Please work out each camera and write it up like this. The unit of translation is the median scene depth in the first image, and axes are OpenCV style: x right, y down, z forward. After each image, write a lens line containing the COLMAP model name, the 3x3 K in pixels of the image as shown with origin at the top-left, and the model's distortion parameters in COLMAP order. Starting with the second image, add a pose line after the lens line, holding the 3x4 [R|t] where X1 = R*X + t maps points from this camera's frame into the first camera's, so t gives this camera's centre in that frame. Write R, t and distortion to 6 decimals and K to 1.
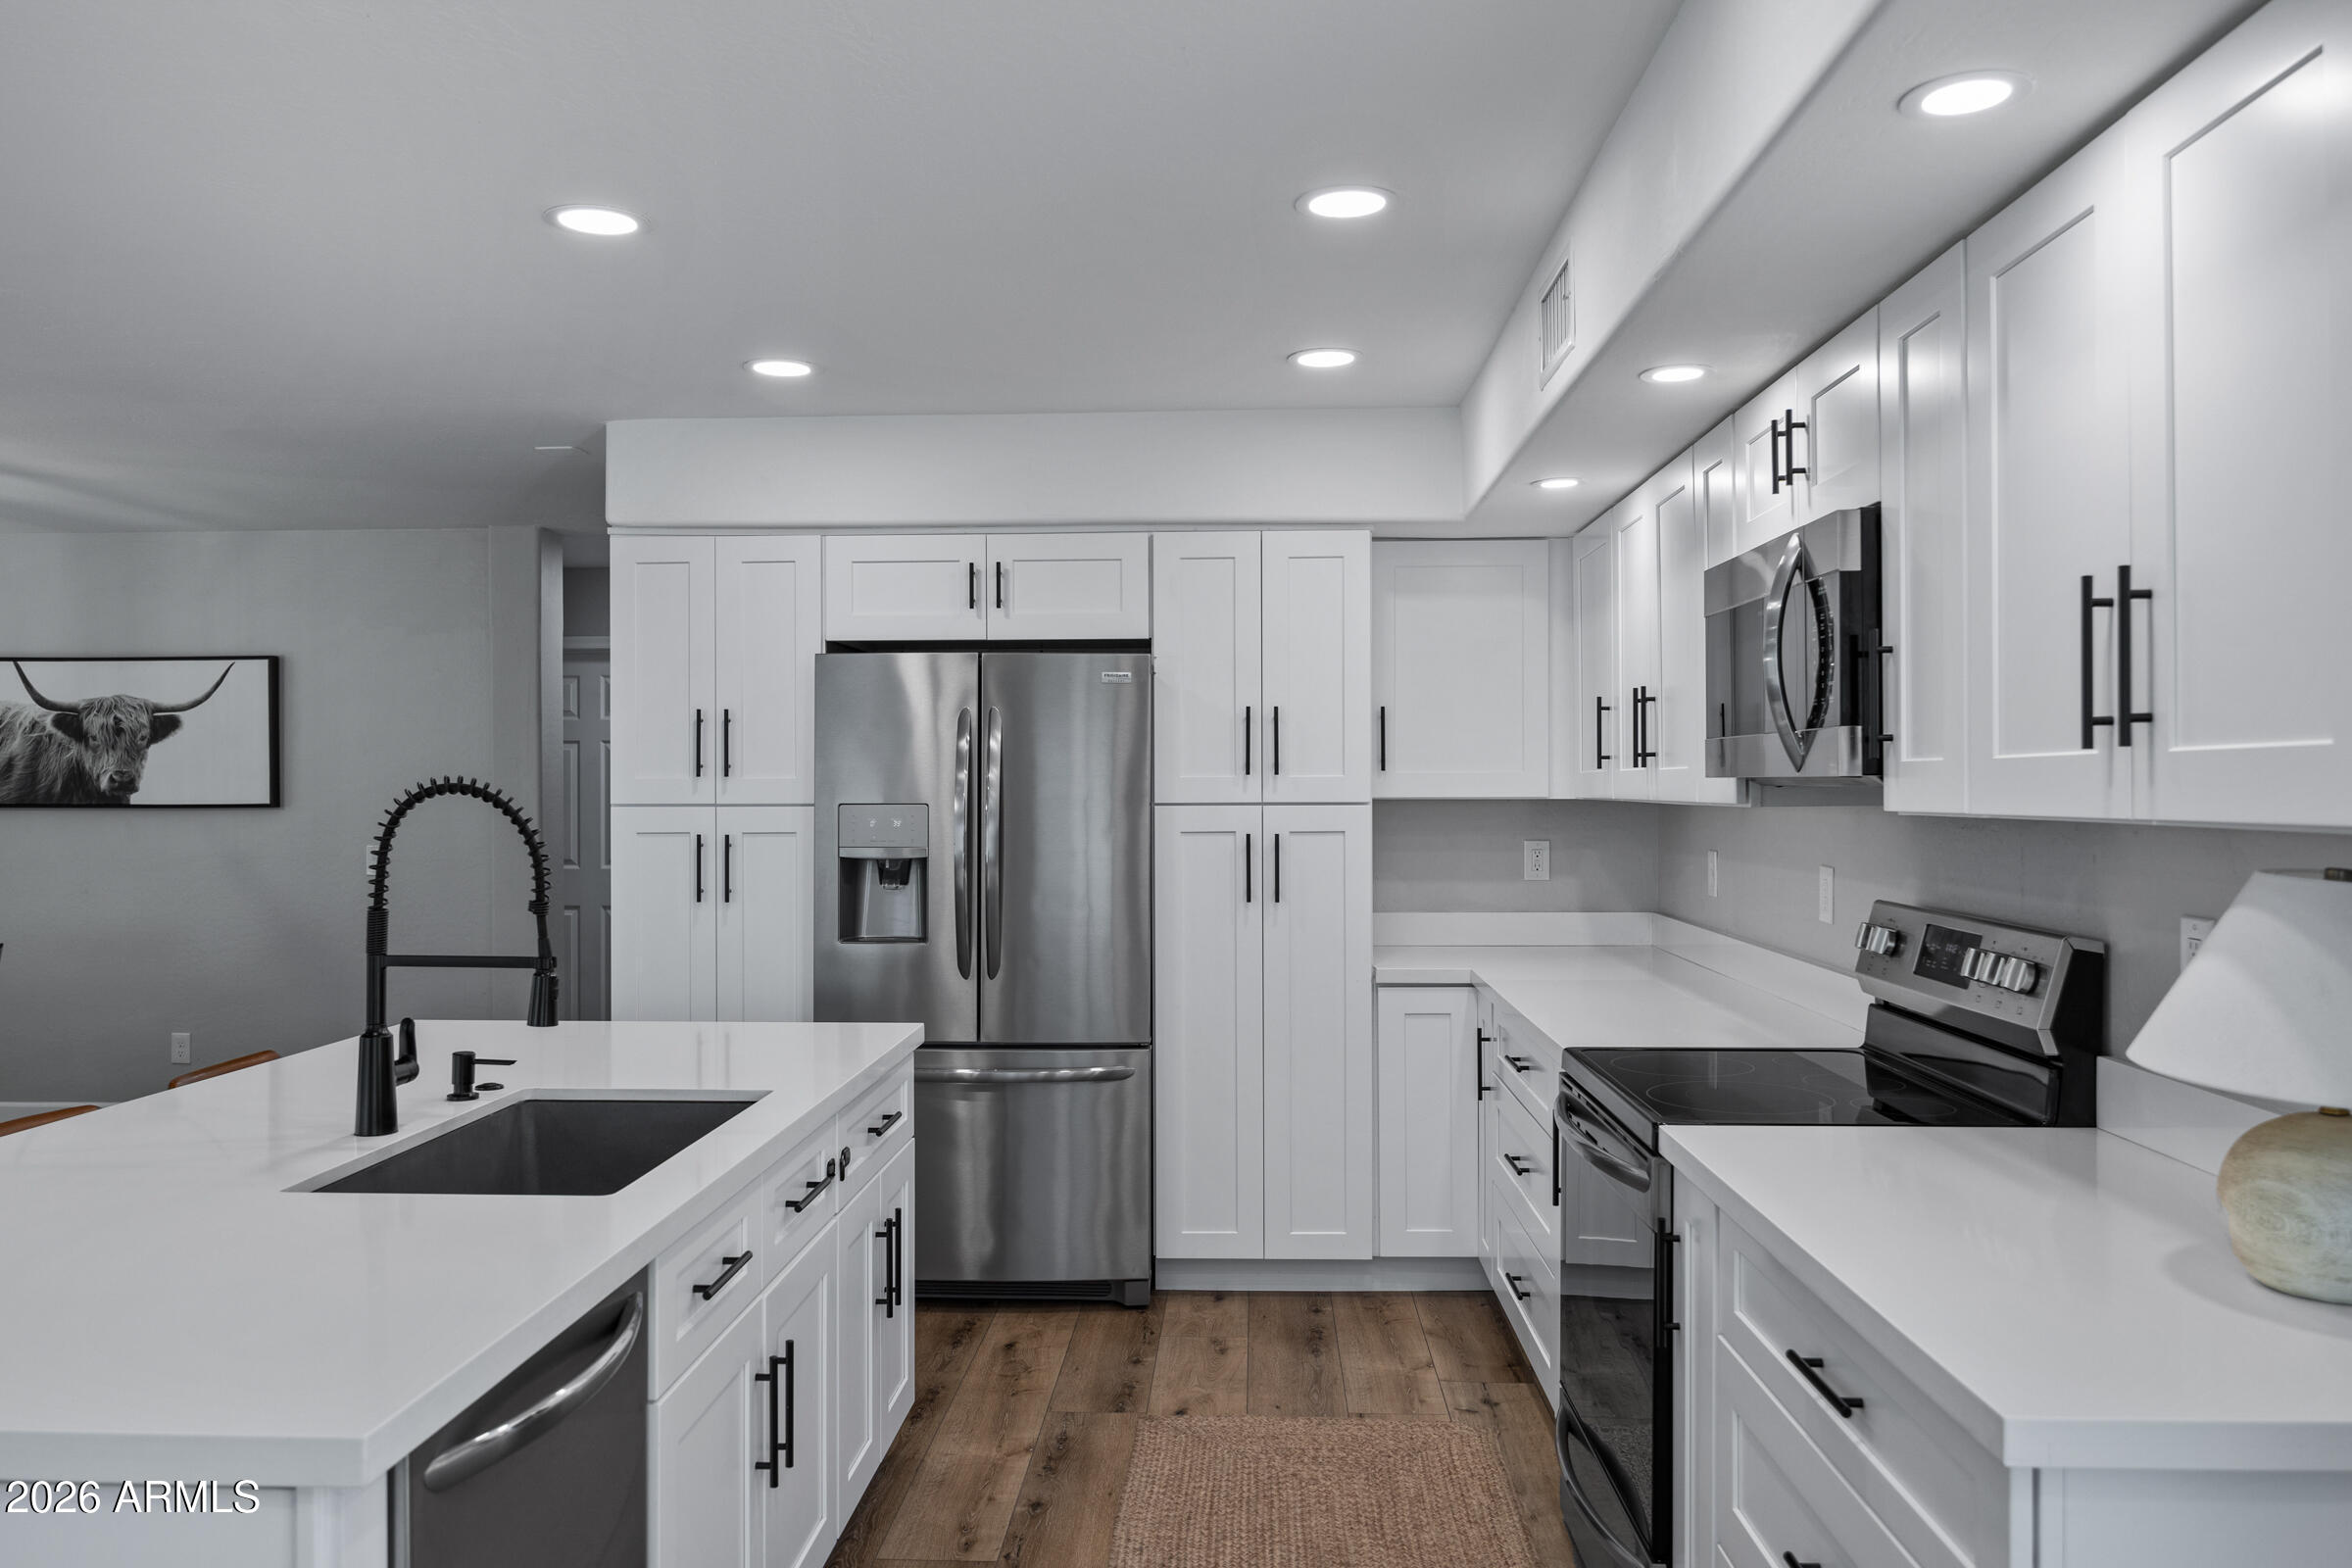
lens RADIAL K [[1753.0, 0, 1157.6], [0, 1753.0, 796.9], [0, 0, 1]] dist [0.017394, -0.001812]
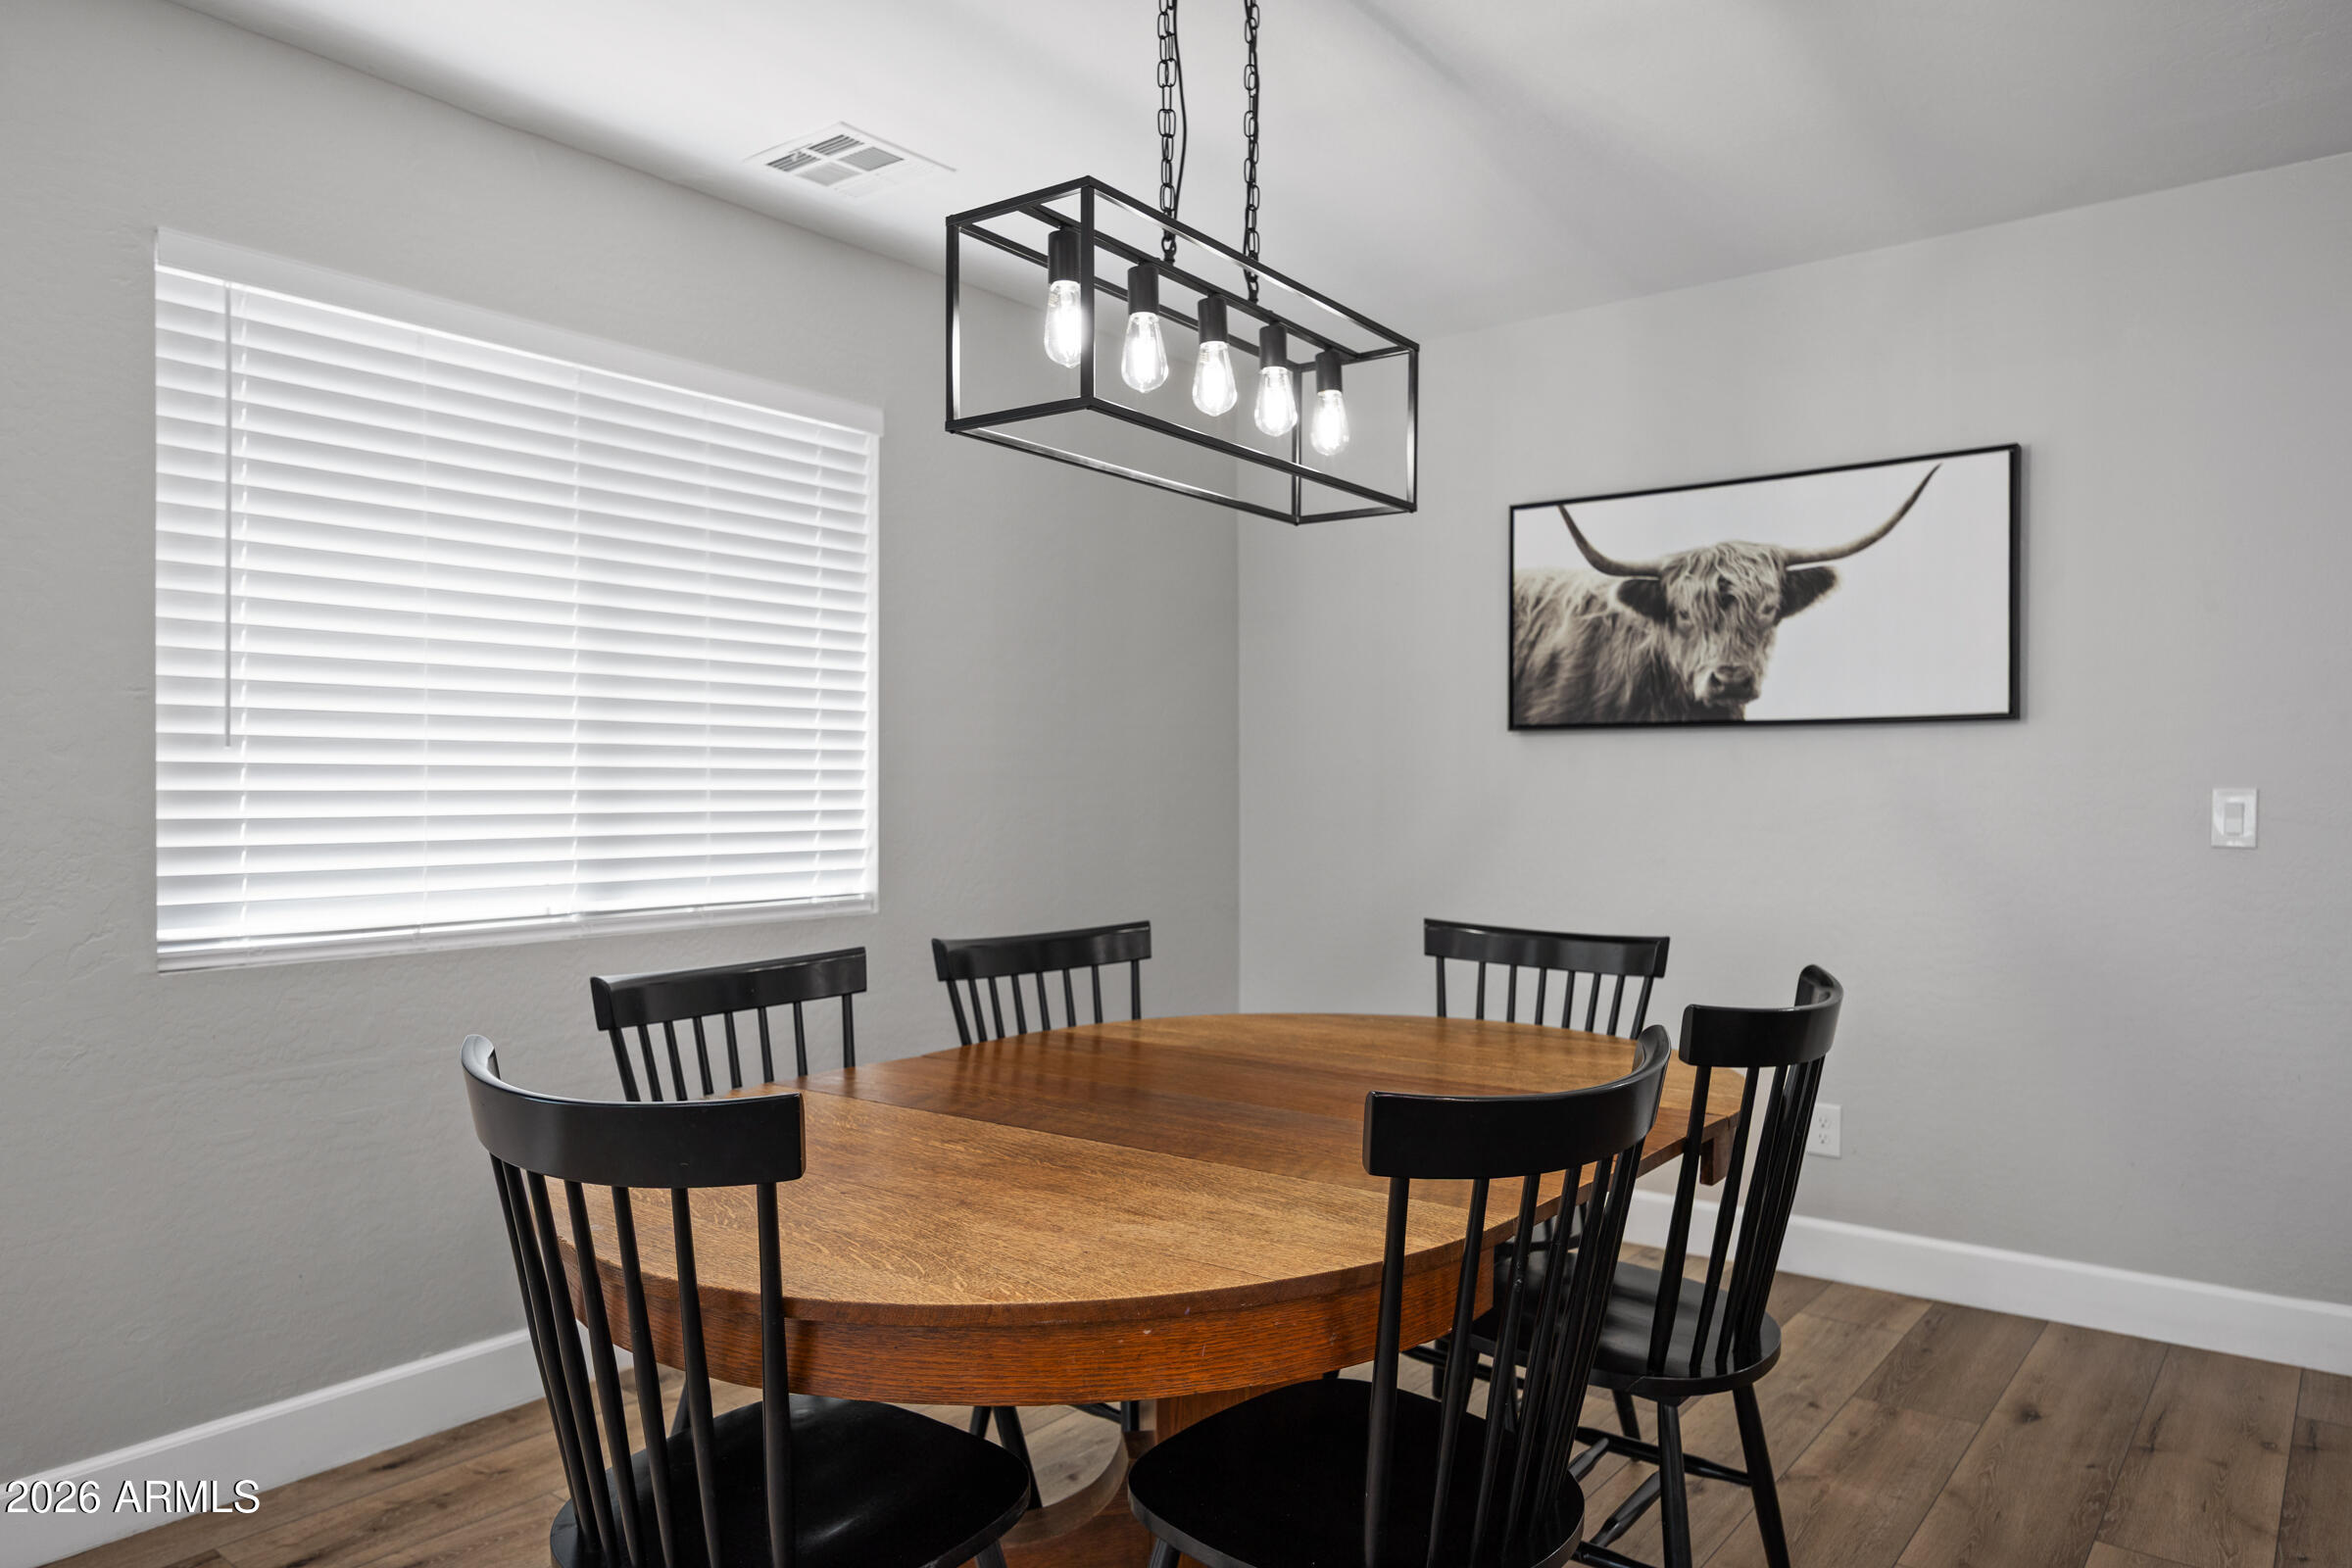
lens RADIAL K [[1552.1, 0, 1182.9], [0, 1552.1, 792.8], [0, 0, 1]] dist [0.011878, 0.008204]
pose [[0.831117, 0.001672, -0.556095, -0.447205], [-0.005693, 0.999969, -0.005502, 0.033366], [0.556068, 0.007739, 0.831101, 0.449248]]
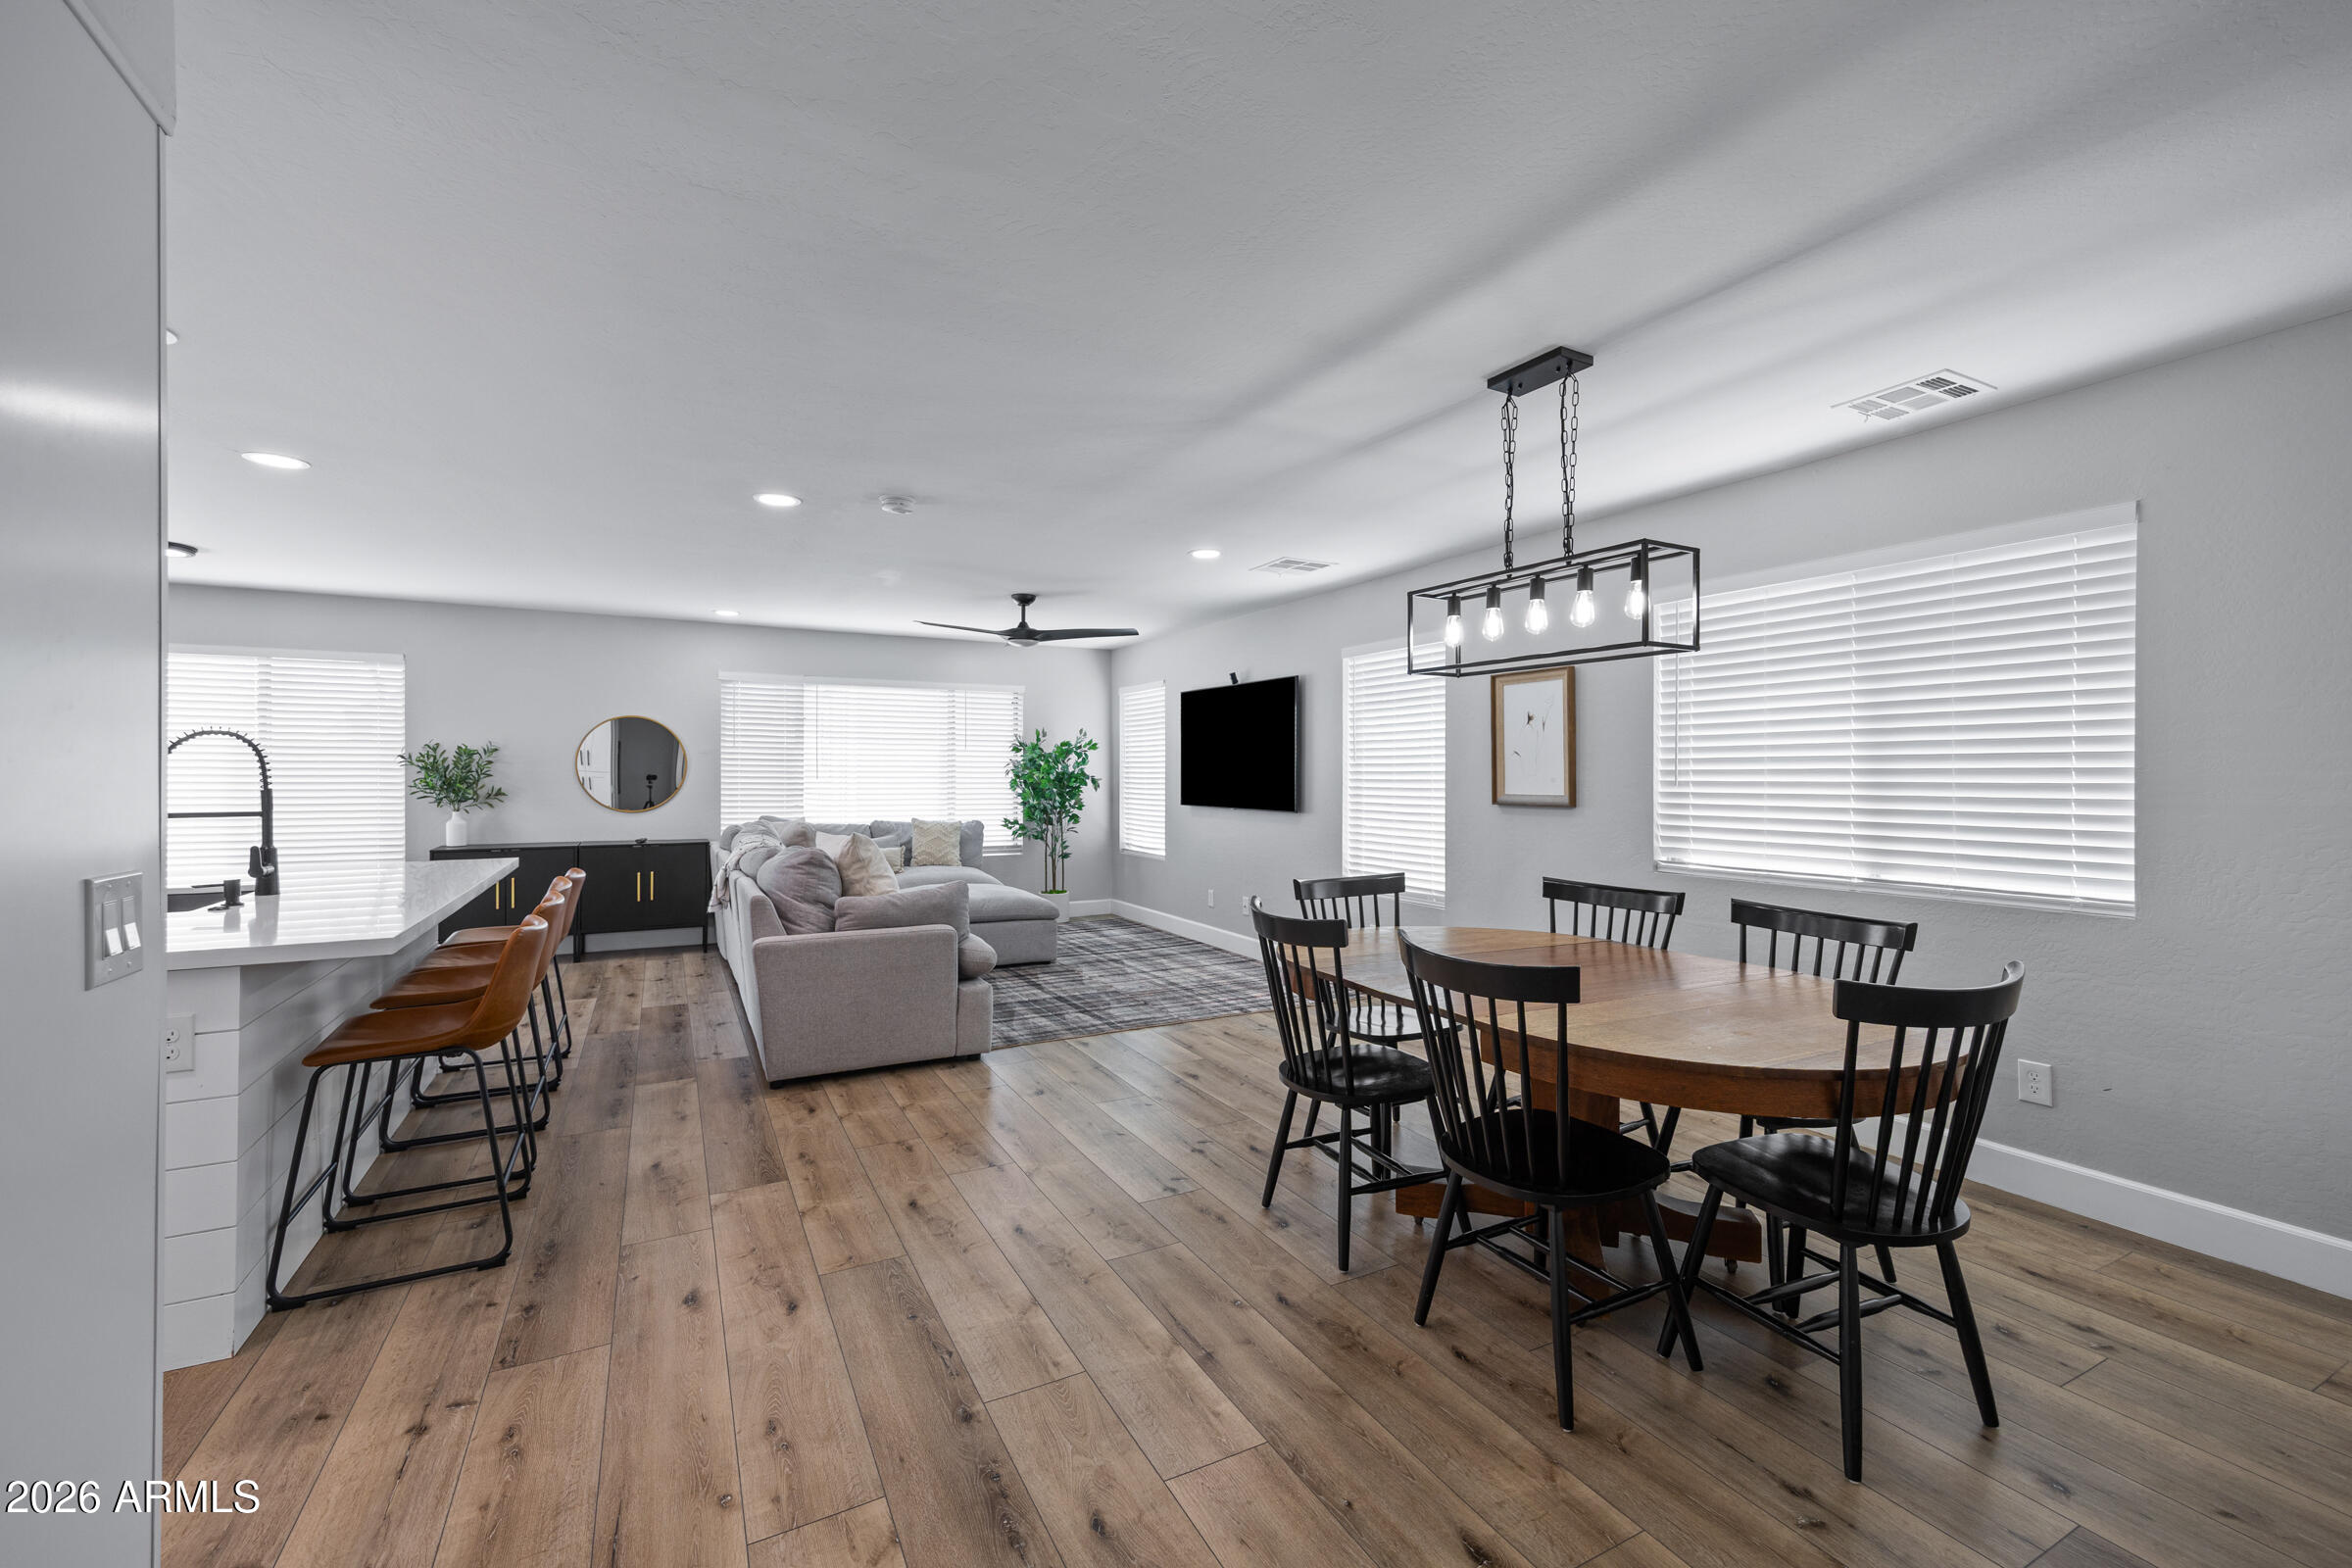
lens RADIAL K [[921.4, 0, 1175.1], [0, 921.4, 781.2], [0, 0, 1]] dist [0.003492, -0.000050]
pose [[-0.835461, 0.005448, -0.549523, -0.286642], [-0.004384, 0.999853, 0.016578, 0.010744], [0.549533, 0.016260, -0.835314, 0.918320]]
